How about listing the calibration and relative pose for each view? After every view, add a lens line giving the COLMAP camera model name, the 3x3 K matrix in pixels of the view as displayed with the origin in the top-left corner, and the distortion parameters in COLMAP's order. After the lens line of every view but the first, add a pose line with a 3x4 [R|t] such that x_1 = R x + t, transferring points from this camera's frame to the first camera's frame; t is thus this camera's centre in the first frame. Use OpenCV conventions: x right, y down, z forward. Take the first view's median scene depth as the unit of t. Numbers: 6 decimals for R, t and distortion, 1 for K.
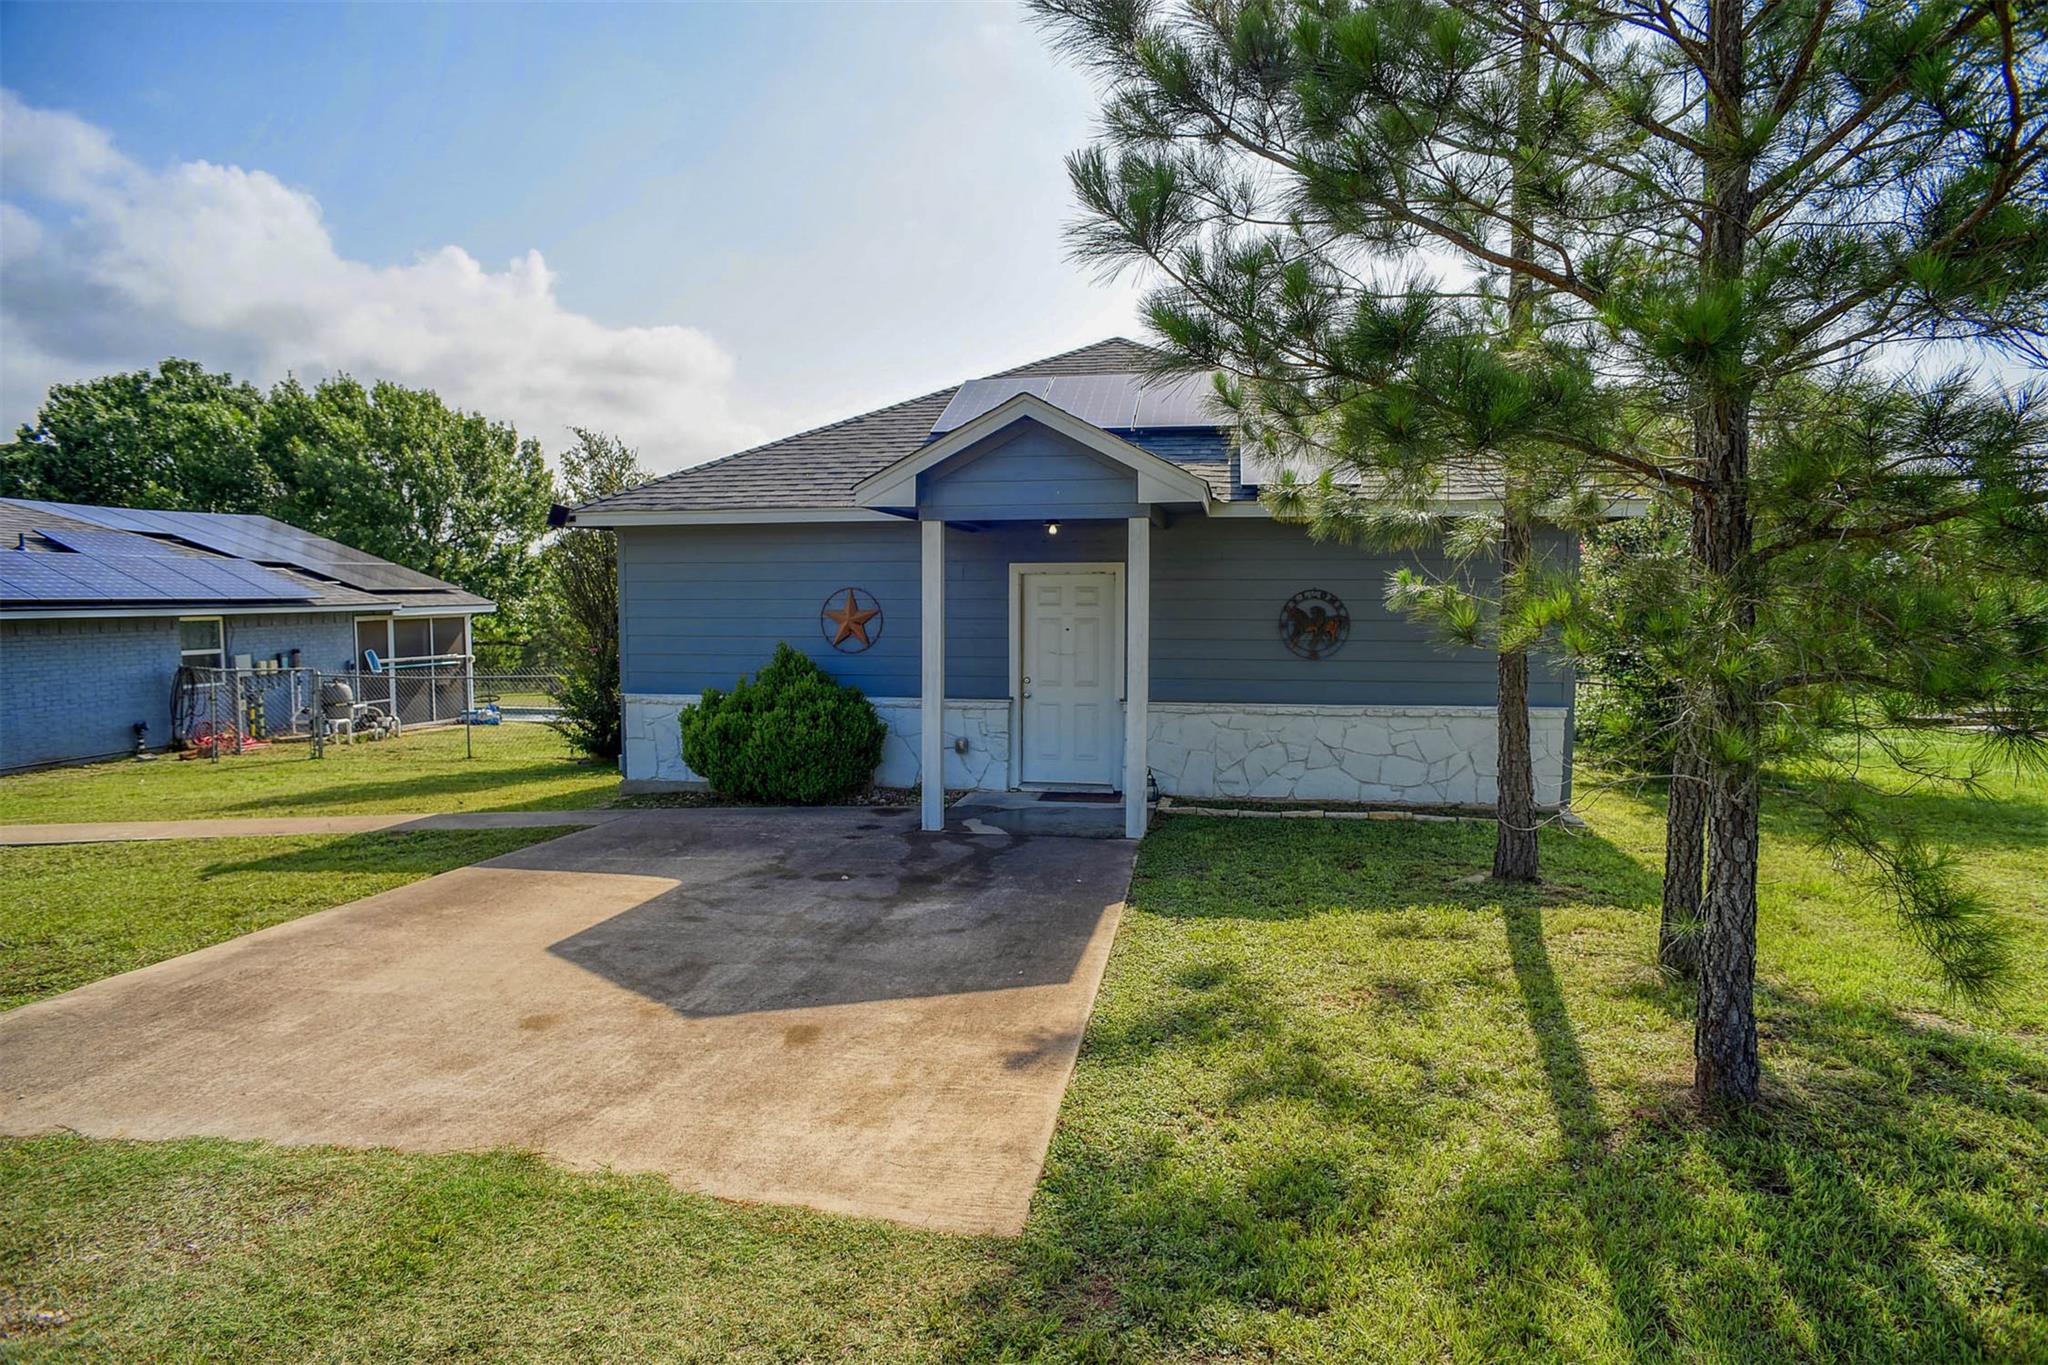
lens RADIAL K [[1173.3, 0, 1035.0], [0, 1173.3, 680.5], [0, 0, 1]] dist [-0.096127, 0.070957]
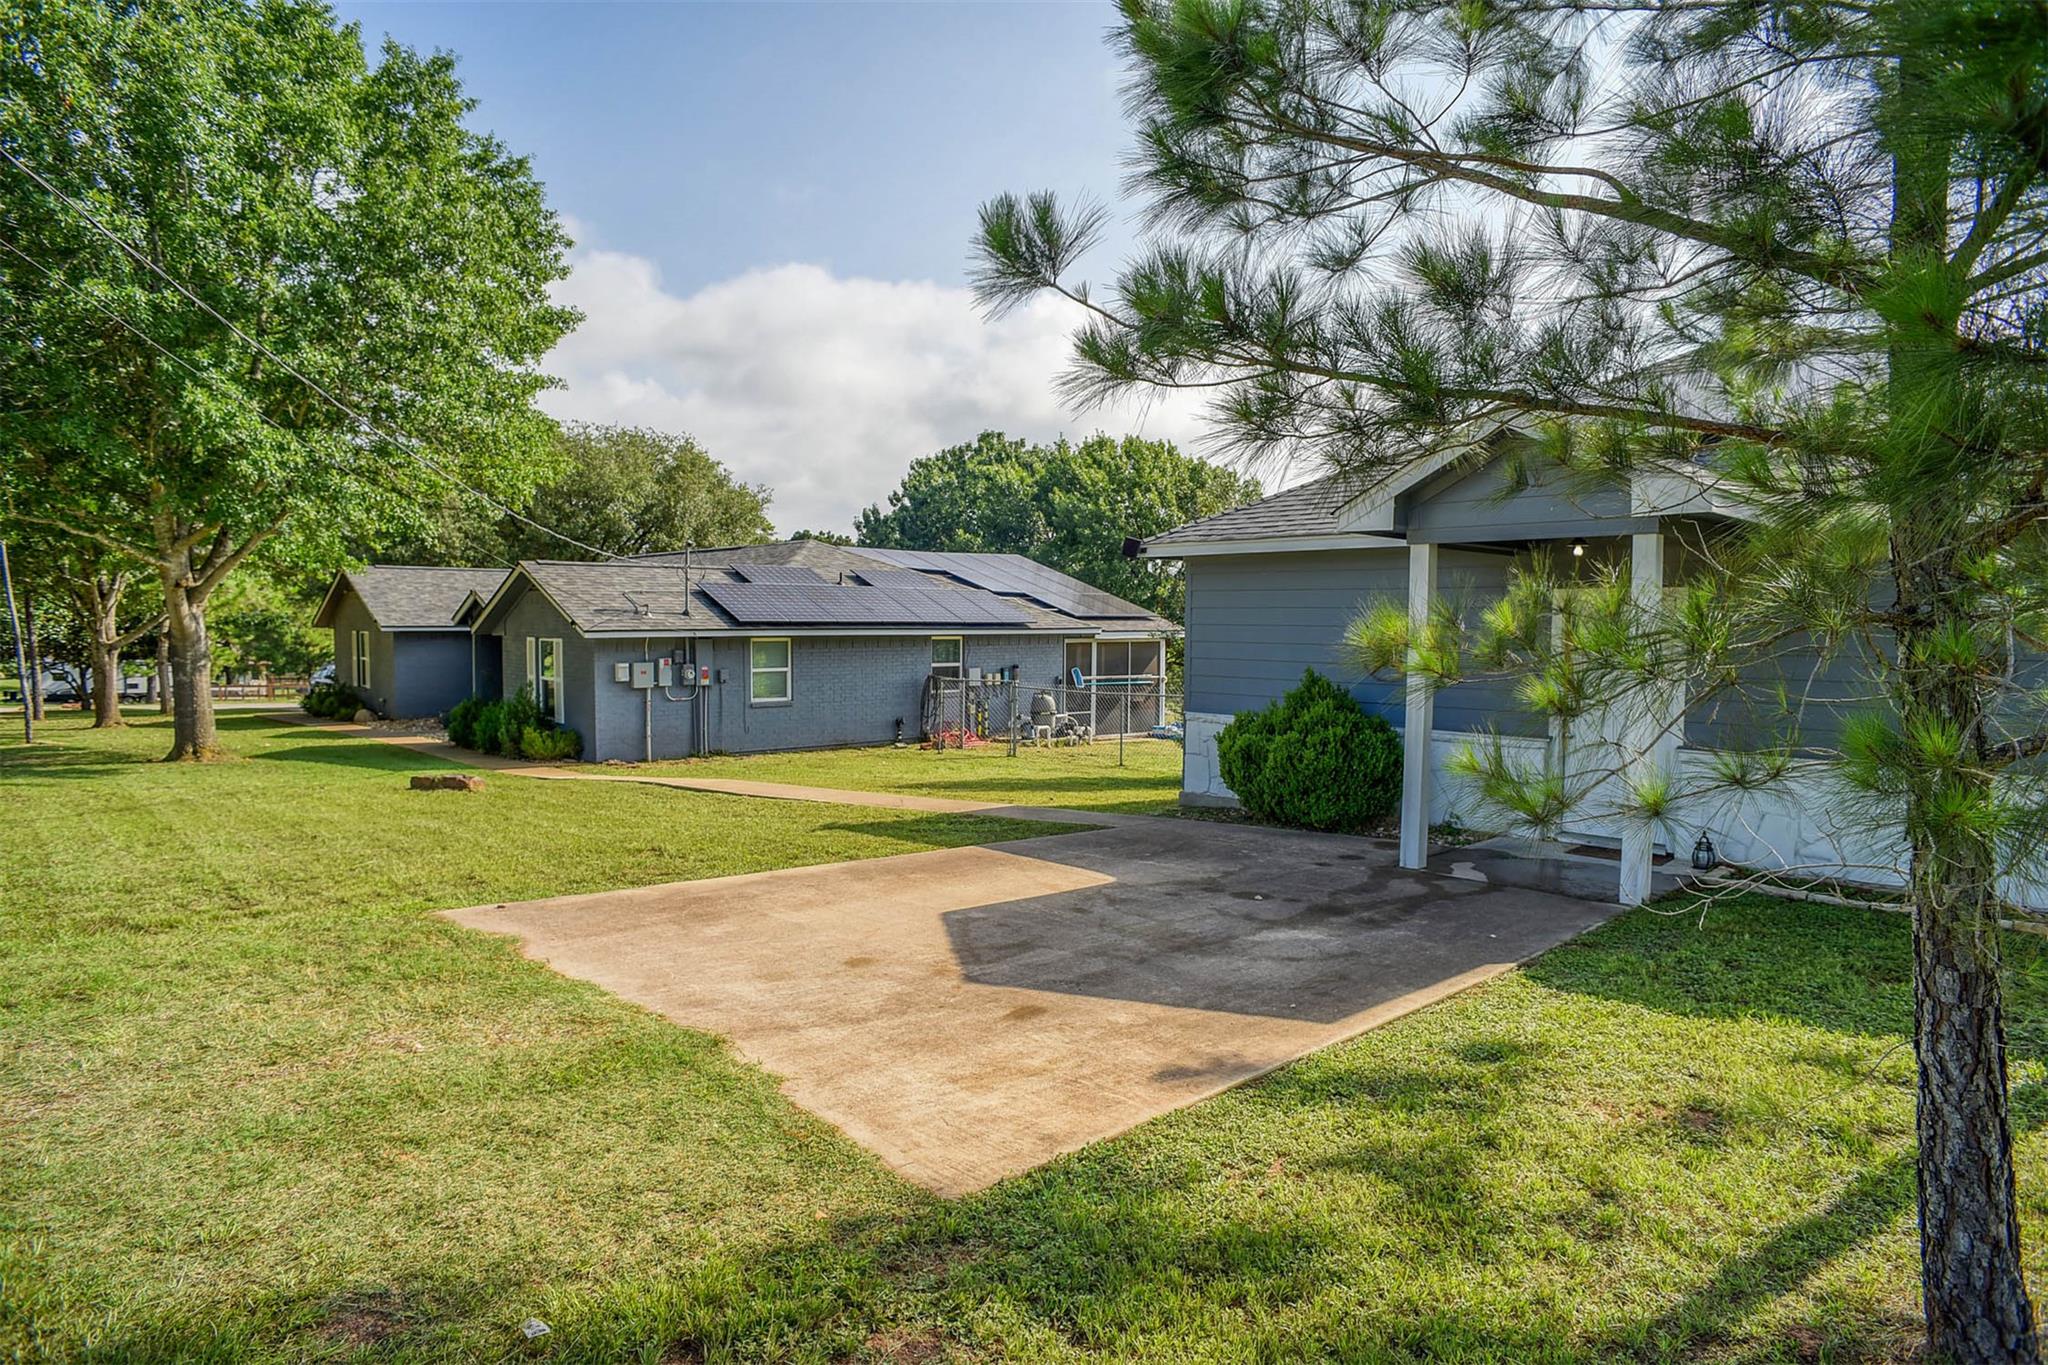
lens RADIAL K [[1173.3, 0, 1035.0], [0, 1173.3, 680.5], [0, 0, 1]] dist [-0.096127, 0.070957]
pose [[0.804903, 0.035581, -0.592339, 0.221904], [-0.051893, 0.998597, -0.010531, 0.001505], [0.591133, 0.039215, 0.805620, 0.052245]]
